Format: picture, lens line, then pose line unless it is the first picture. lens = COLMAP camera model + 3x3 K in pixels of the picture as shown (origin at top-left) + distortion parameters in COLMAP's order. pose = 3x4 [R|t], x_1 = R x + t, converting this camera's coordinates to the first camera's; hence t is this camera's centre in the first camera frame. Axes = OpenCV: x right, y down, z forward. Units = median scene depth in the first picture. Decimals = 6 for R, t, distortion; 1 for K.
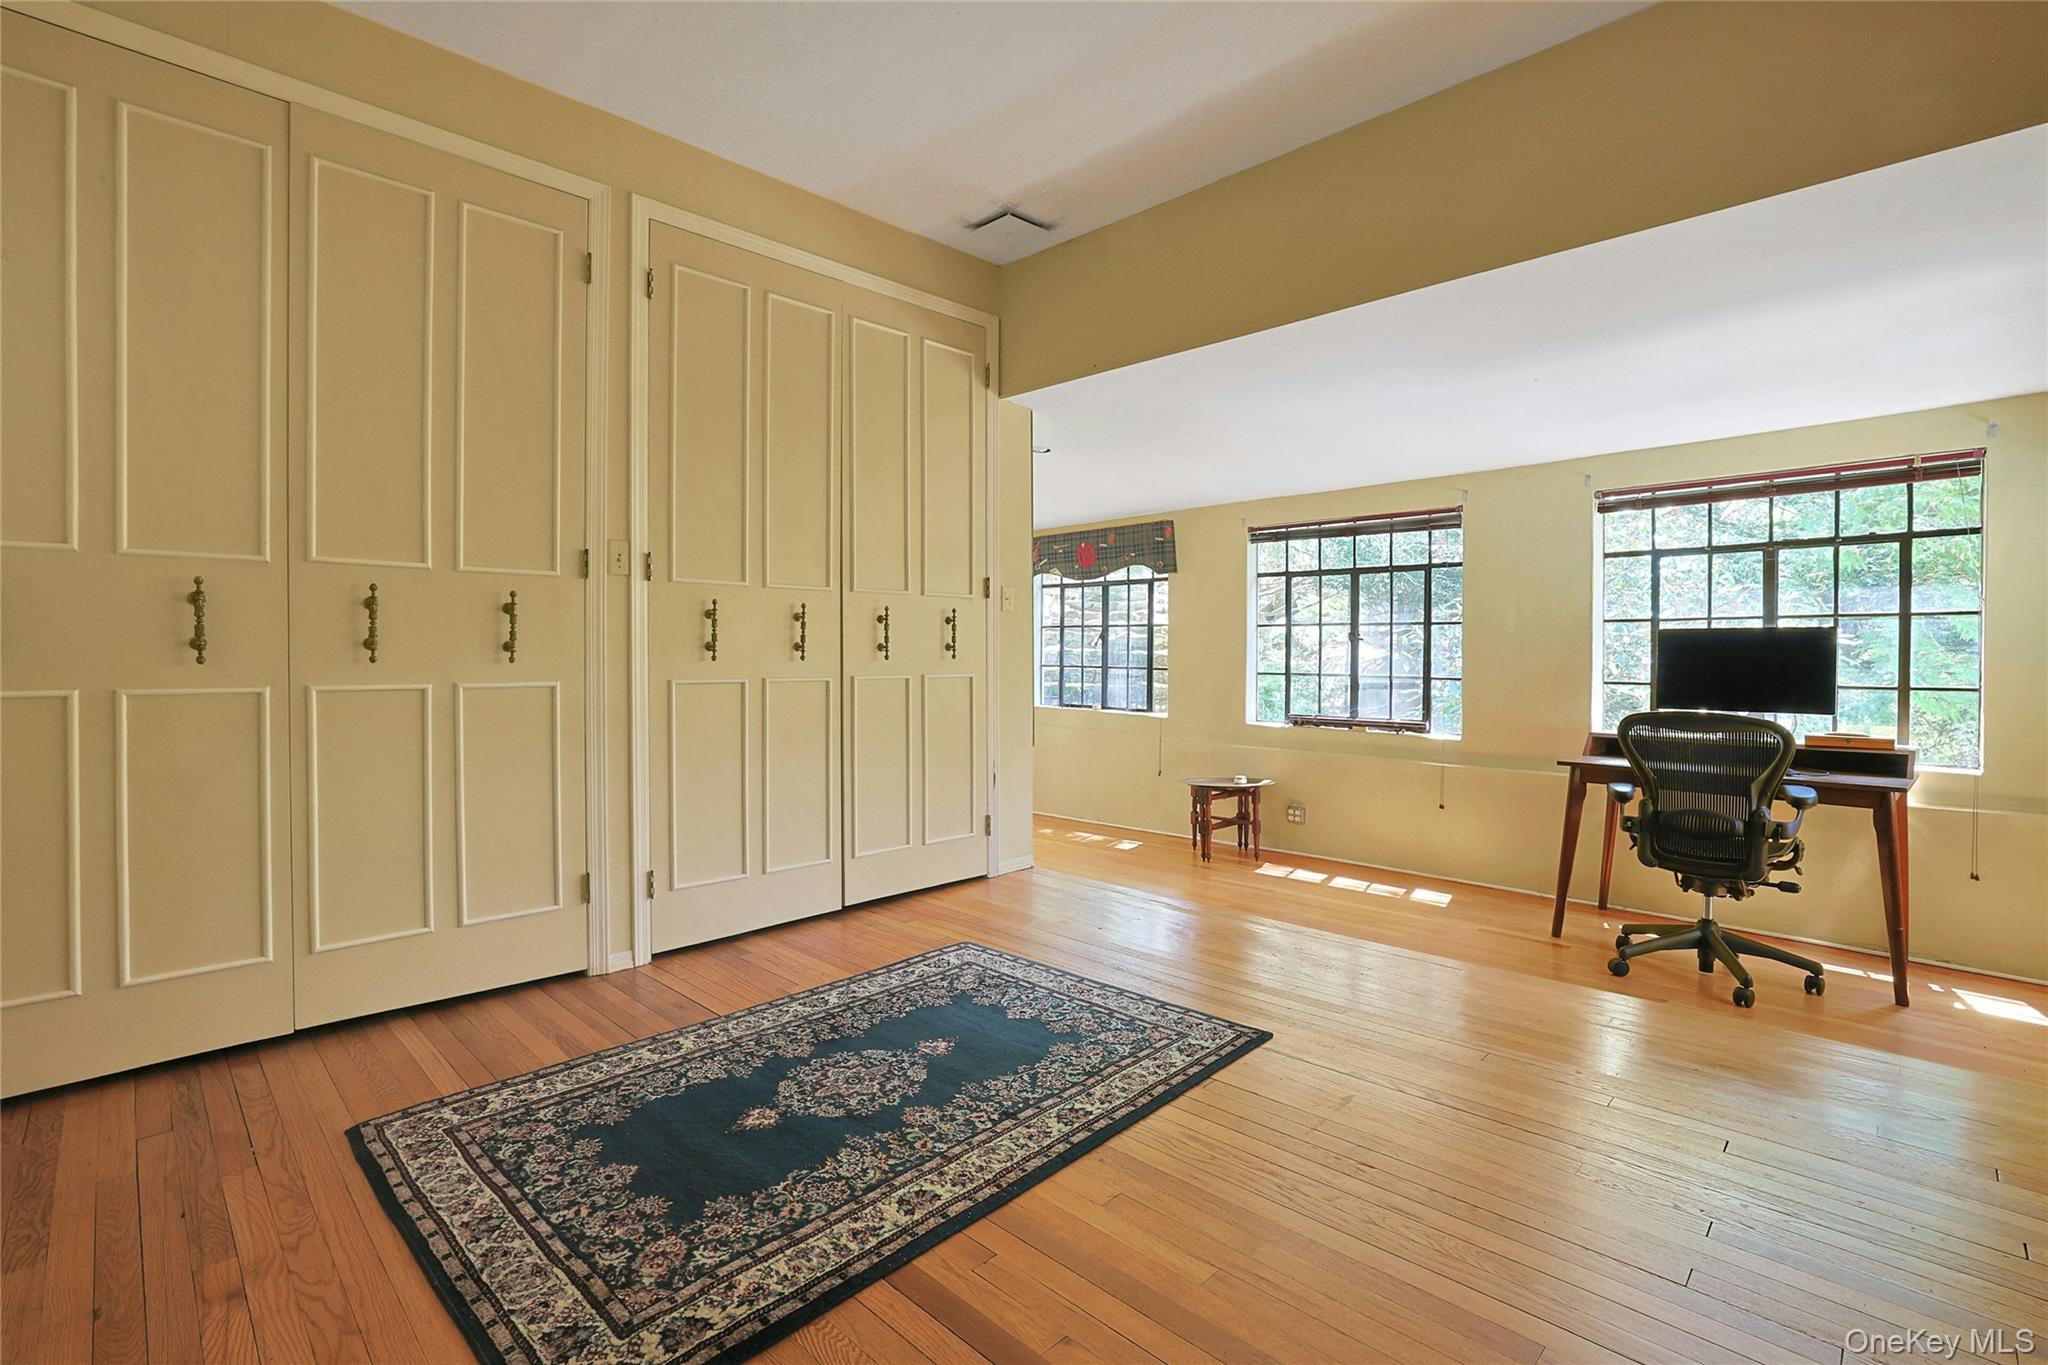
lens RADIAL K [[935.2, 0, 1016.5], [0, 935.2, 669.1], [0, 0, 1]] dist [-0.044852, 0.016634]
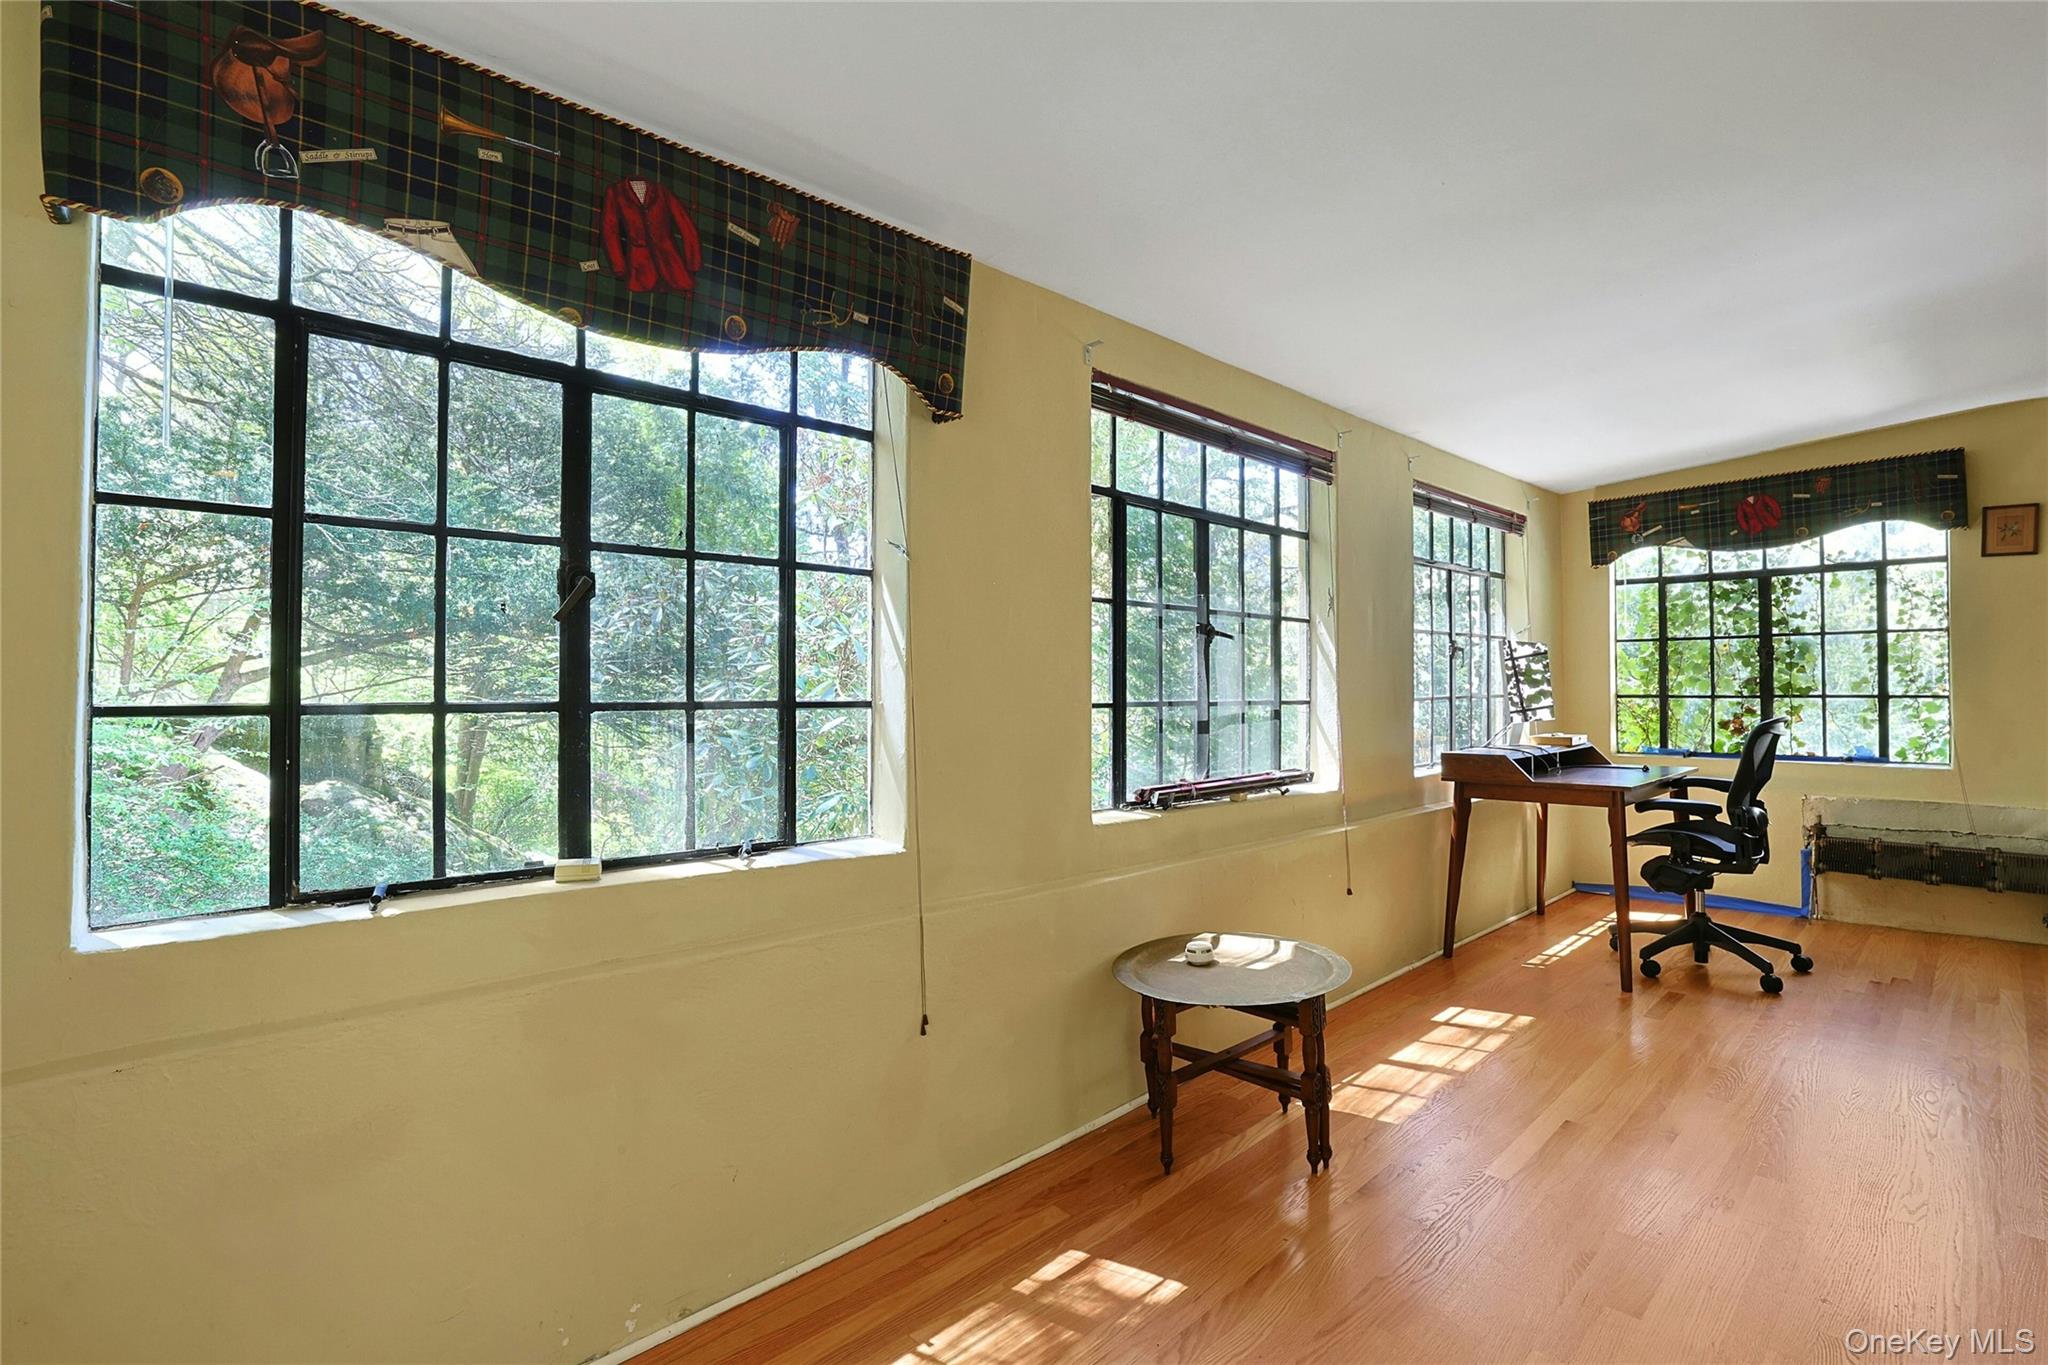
lens RADIAL K [[935.2, 0, 1016.5], [0, 935.2, 669.1], [0, 0, 1]] dist [-0.044852, 0.016634]
pose [[0.025516, 0.015731, 0.999551, -0.187390], [0.026150, 0.999524, -0.016399, -0.006370], [-0.999332, 0.026557, 0.025093, 1.040789]]
